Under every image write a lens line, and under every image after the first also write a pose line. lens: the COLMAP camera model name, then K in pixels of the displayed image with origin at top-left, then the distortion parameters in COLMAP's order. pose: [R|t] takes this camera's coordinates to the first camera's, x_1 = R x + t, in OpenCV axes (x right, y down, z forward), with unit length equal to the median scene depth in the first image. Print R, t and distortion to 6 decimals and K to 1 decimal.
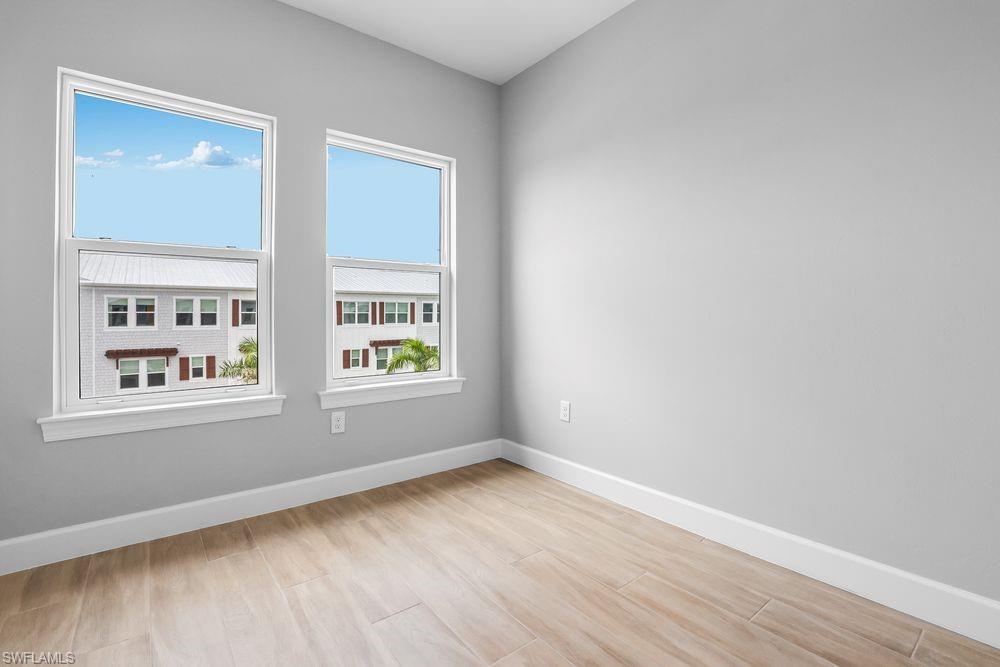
lens RADIAL K [[459.2, 0, 504.1], [0, 459.2, 319.4], [0, 0, 1]] dist [-0.028371, -0.000348]
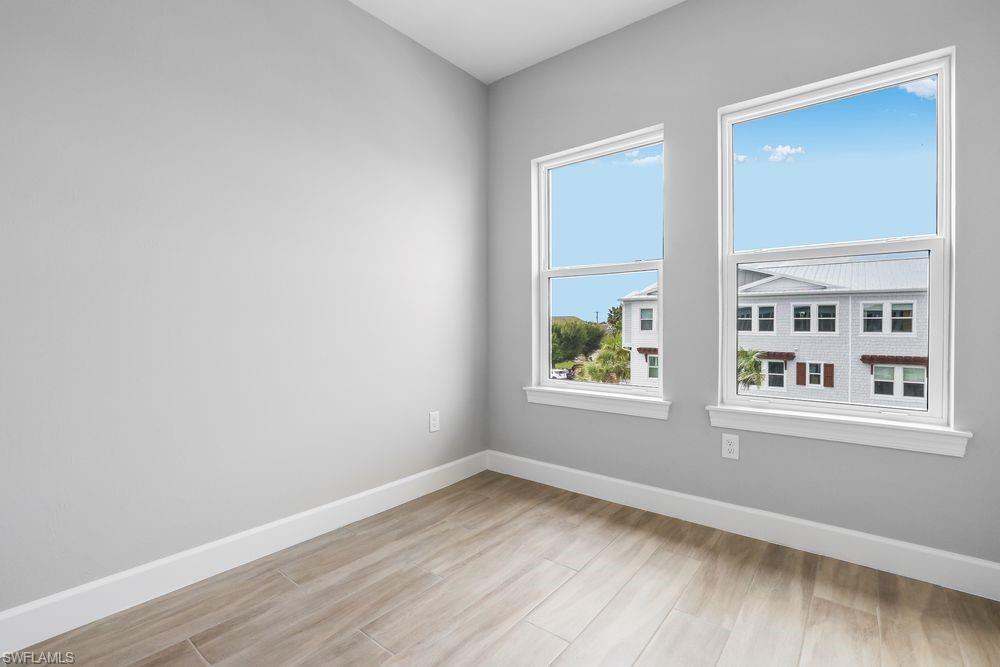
lens RADIAL K [[459.2, 0, 504.1], [0, 459.2, 319.4], [0, 0, 1]] dist [-0.028371, -0.000348]
pose [[0.165564, -0.014799, -0.986088, 0.094980], [0.002382, 0.999890, -0.014606, 0.000704], [0.986196, 0.000070, 0.165581, 0.106738]]
